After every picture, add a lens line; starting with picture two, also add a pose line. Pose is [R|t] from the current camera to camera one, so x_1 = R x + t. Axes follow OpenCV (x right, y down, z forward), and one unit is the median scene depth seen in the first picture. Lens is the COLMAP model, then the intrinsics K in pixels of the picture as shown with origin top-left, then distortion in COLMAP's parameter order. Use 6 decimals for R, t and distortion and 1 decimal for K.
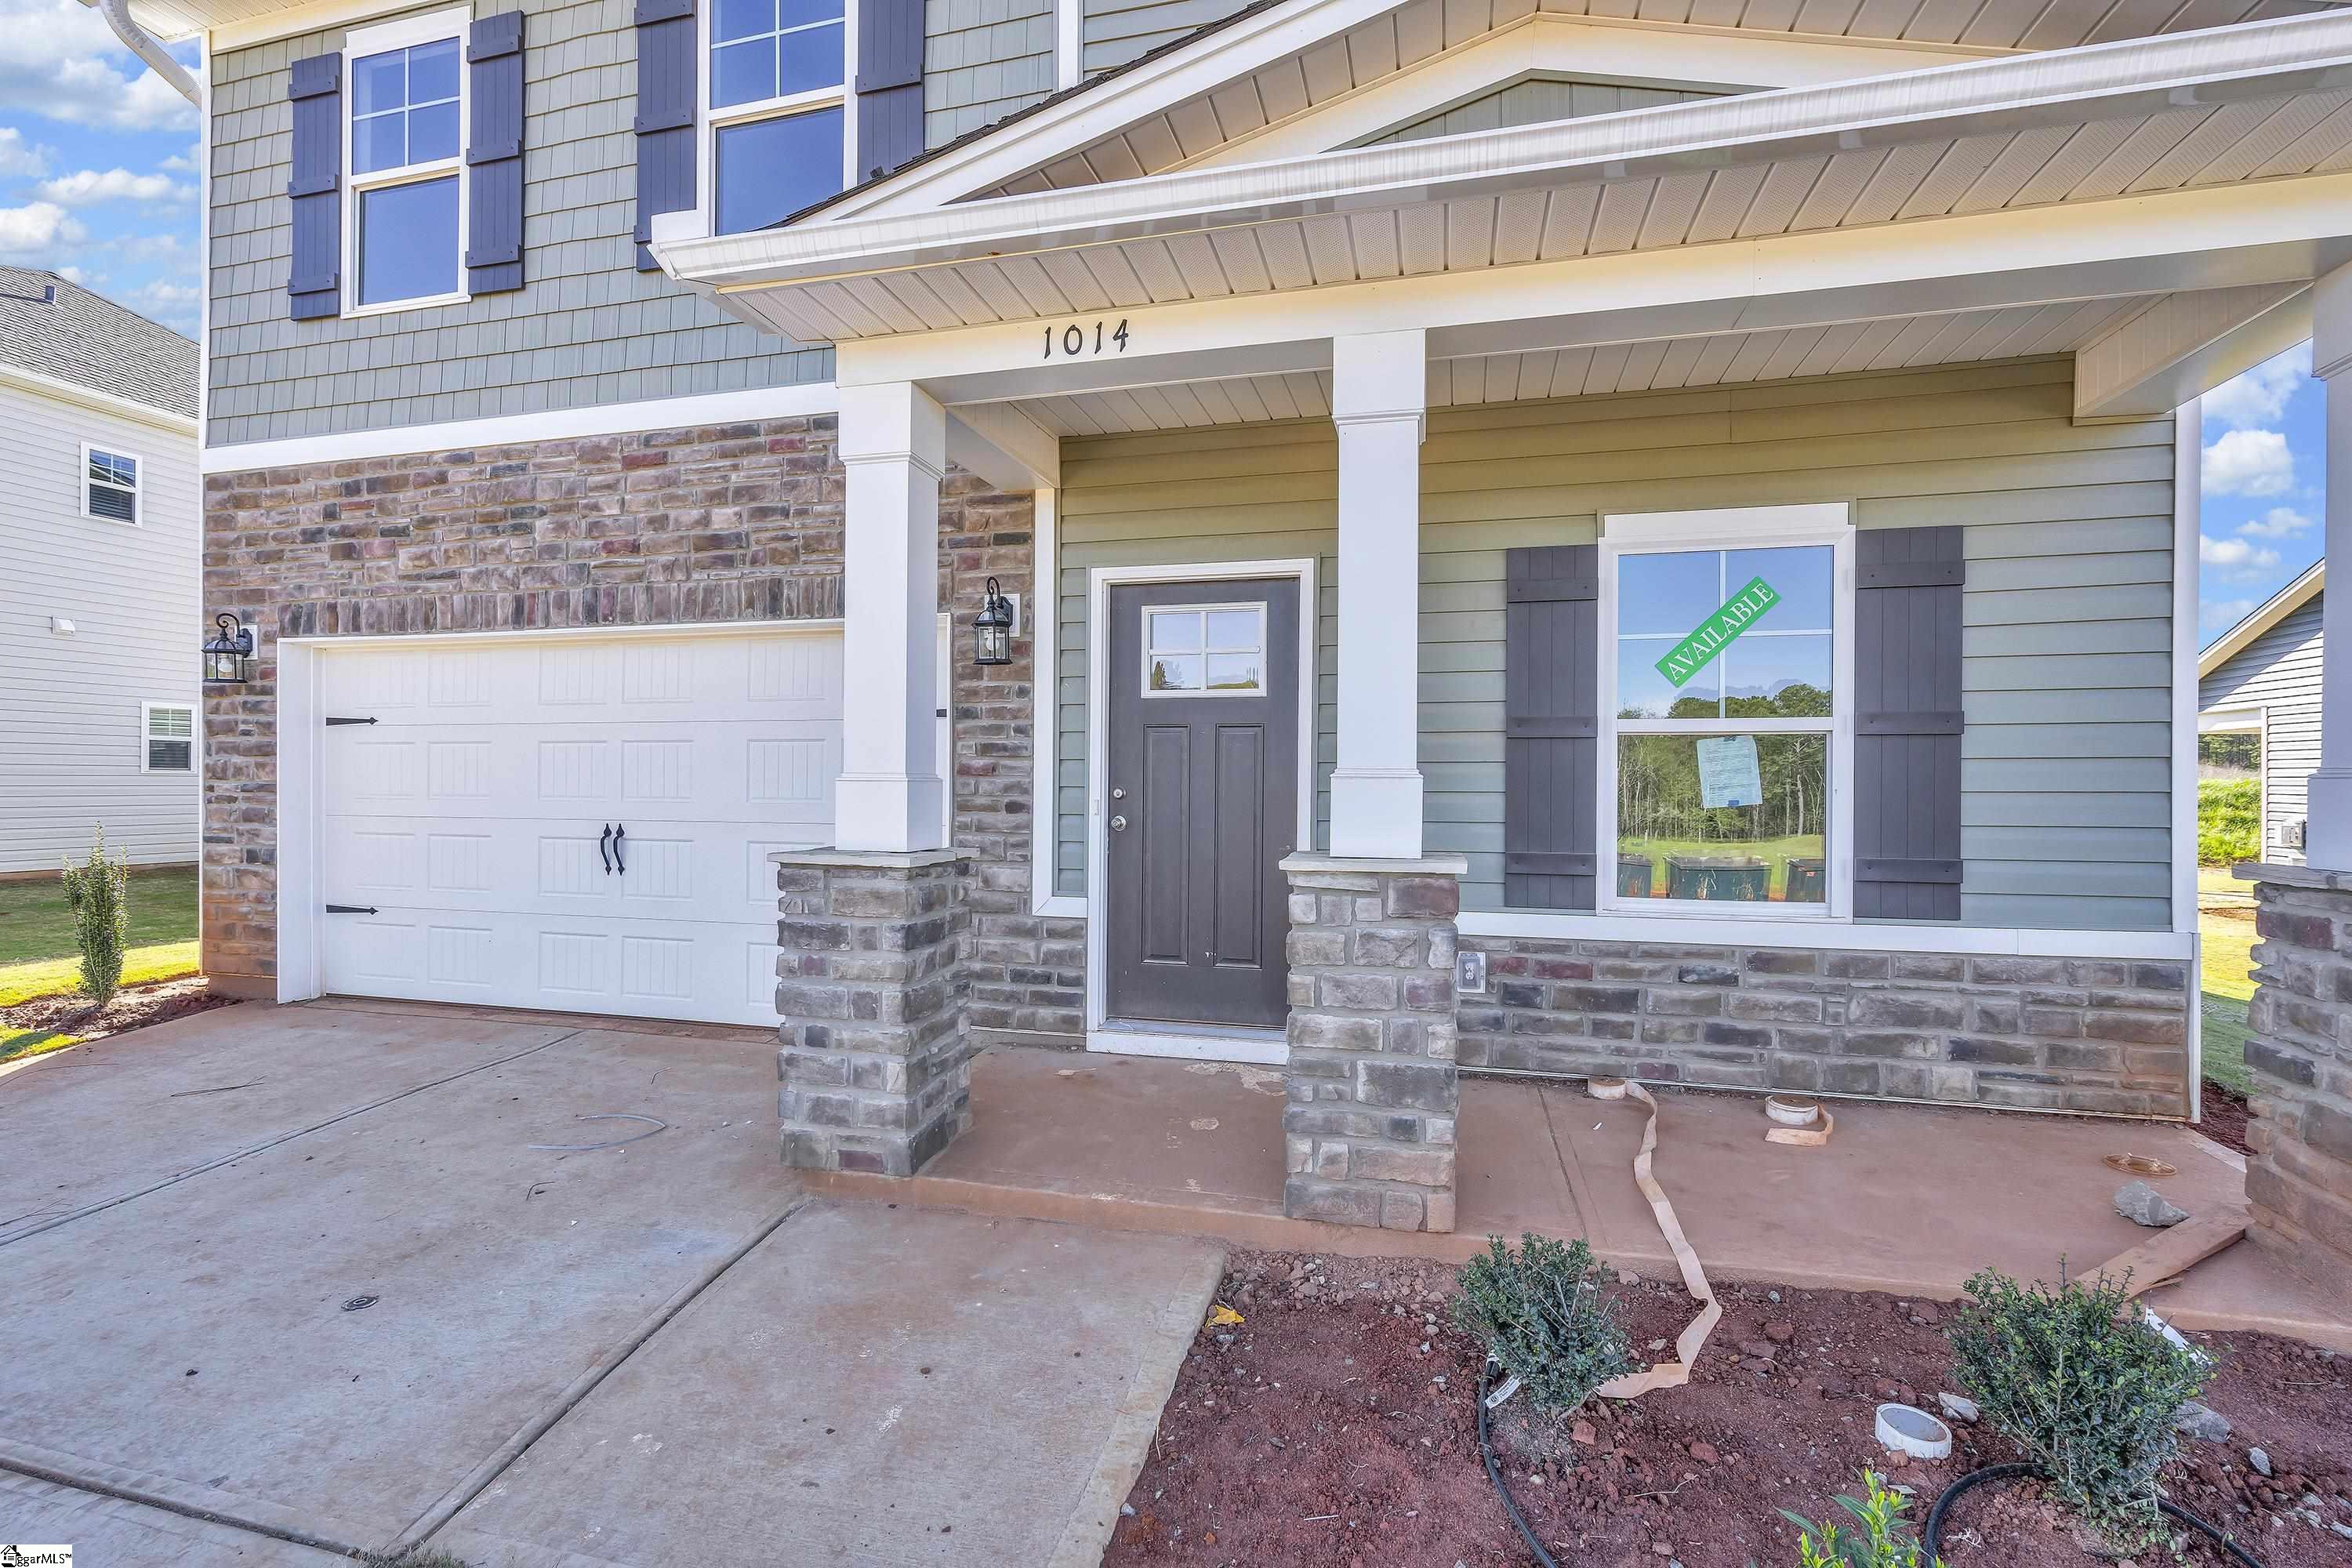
lens RADIAL K [[1067.4, 0, 1165.2], [0, 1067.4, 775.8], [0, 0, 1]] dist [0.009854, -0.000088]
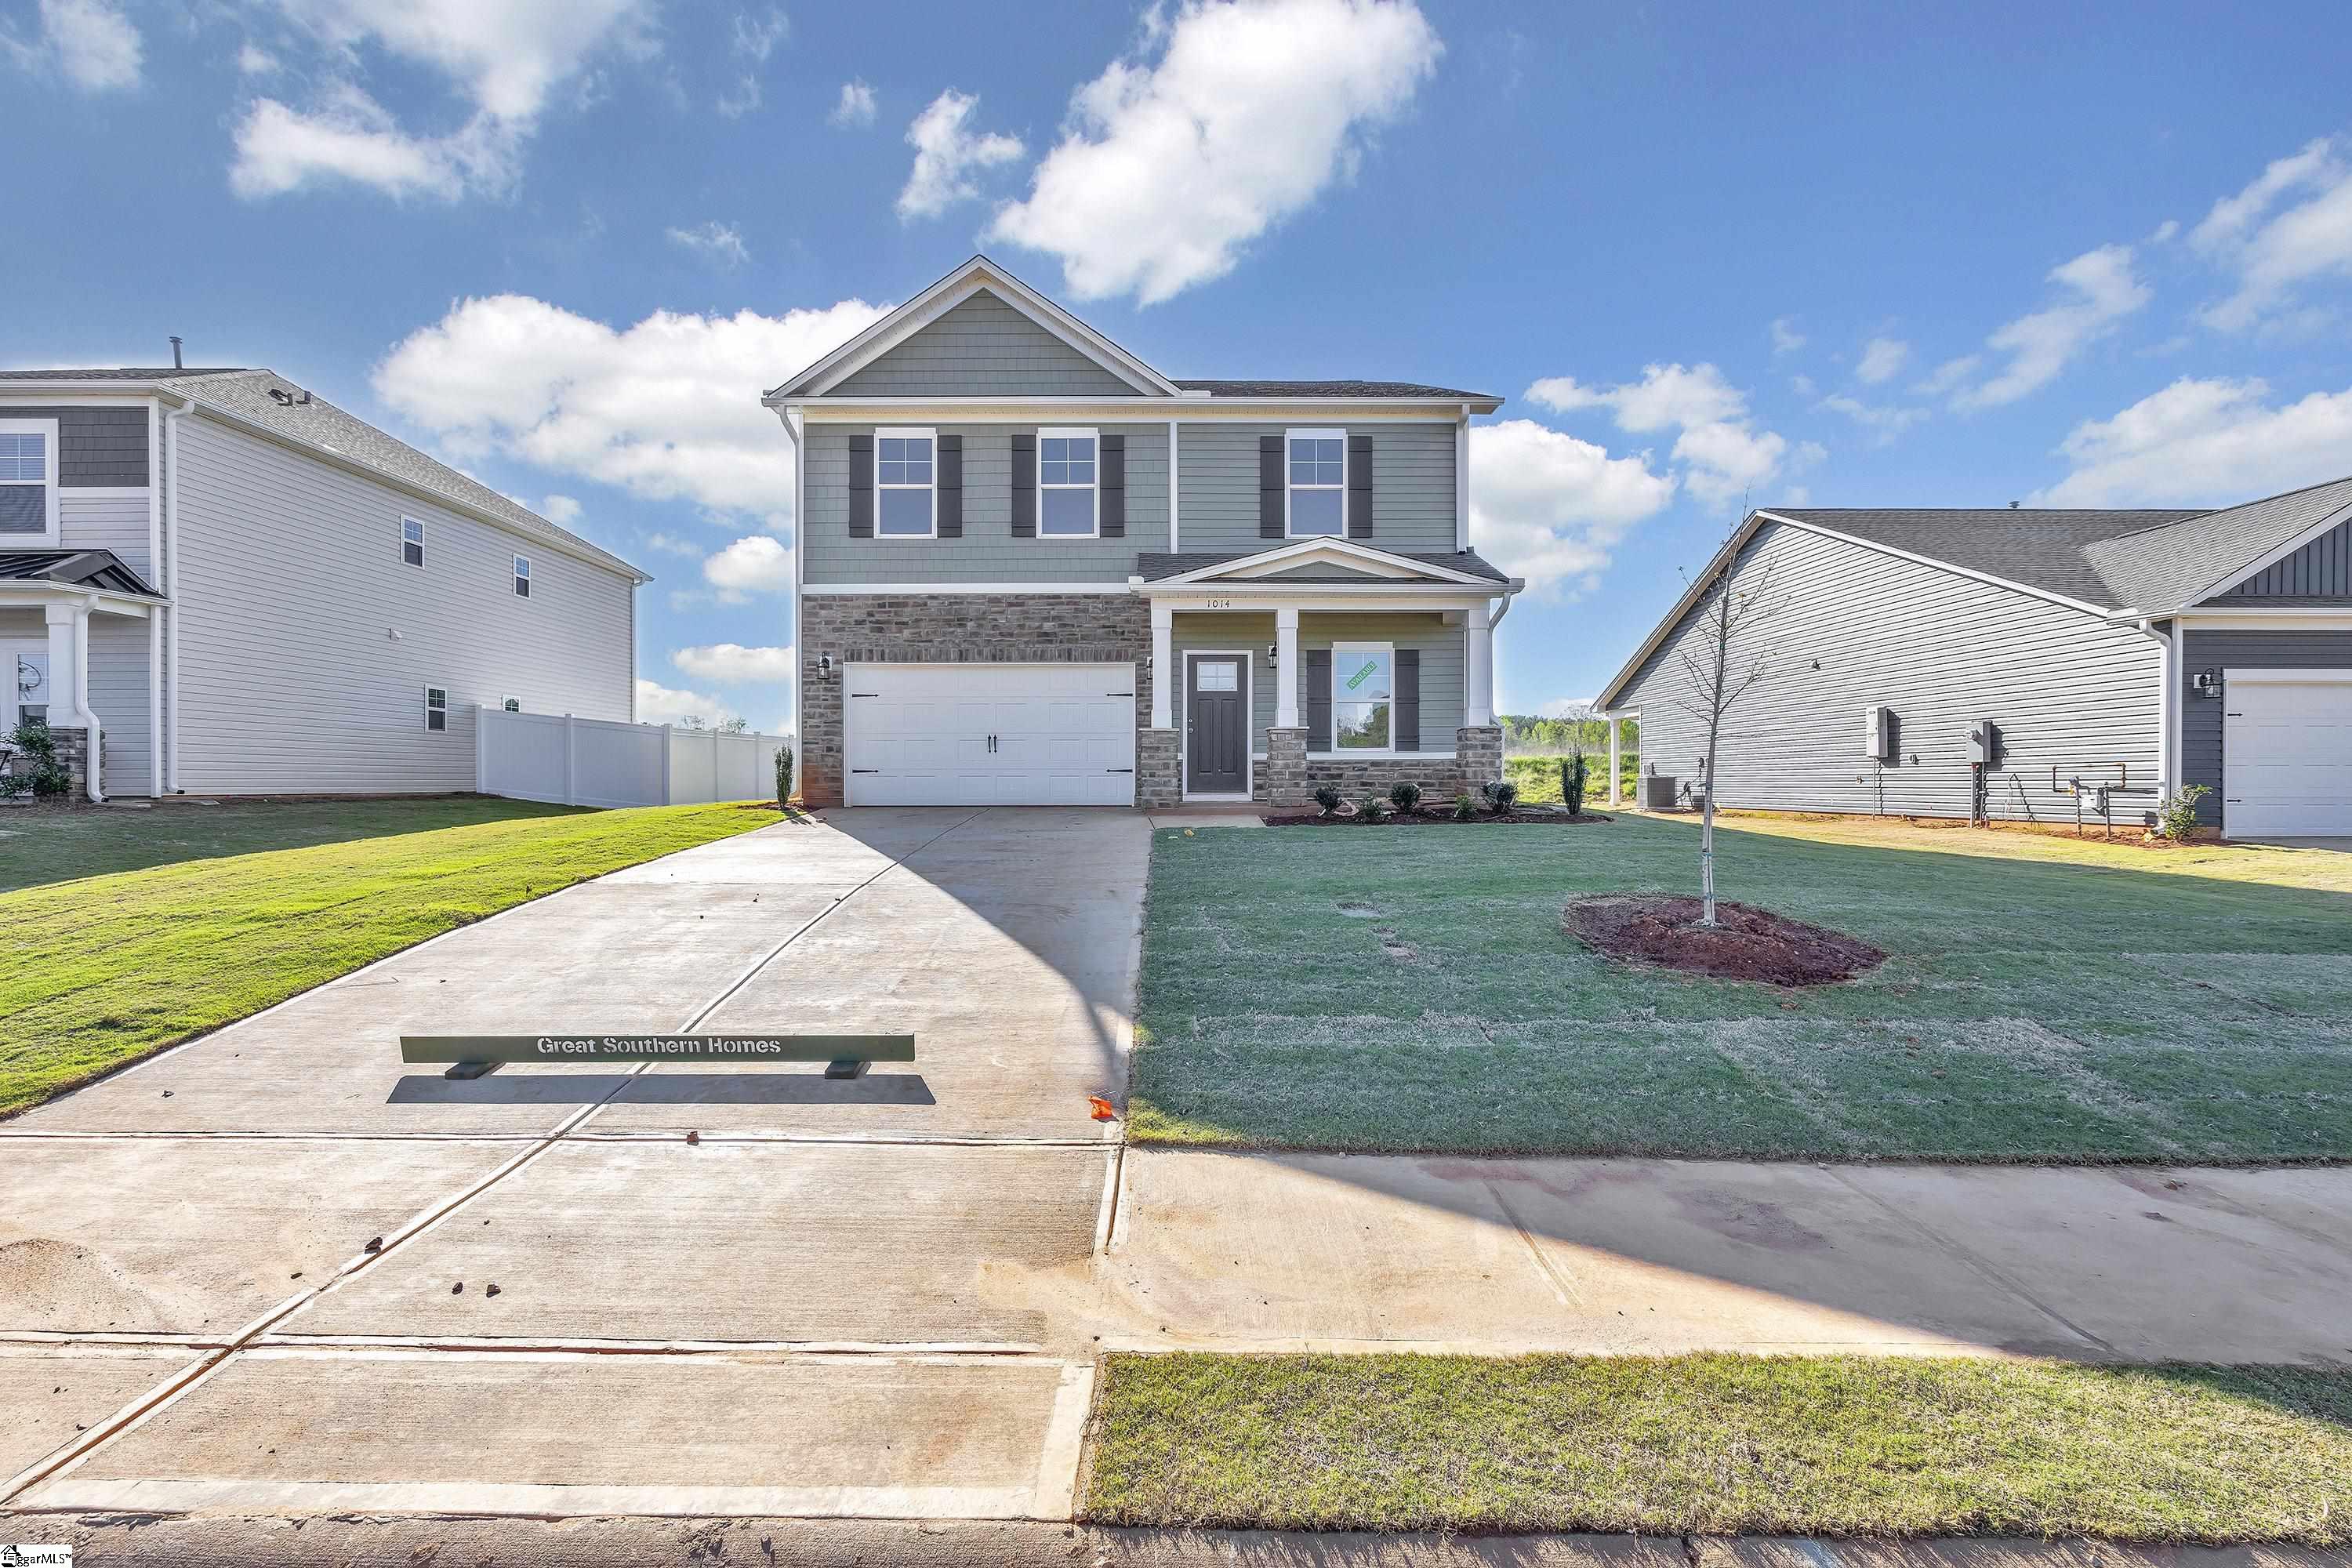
lens RADIAL K [[1067.4, 0, 1169.3], [0, 1067.4, 785.4], [0, 0, 1]] dist [0.009854, -0.000088]
pose [[0.966509, -0.007551, 0.256521, -0.804356], [0.004862, 0.999926, 0.011118, 0.150880], [-0.256586, -0.009498, 0.966475, -1.788576]]
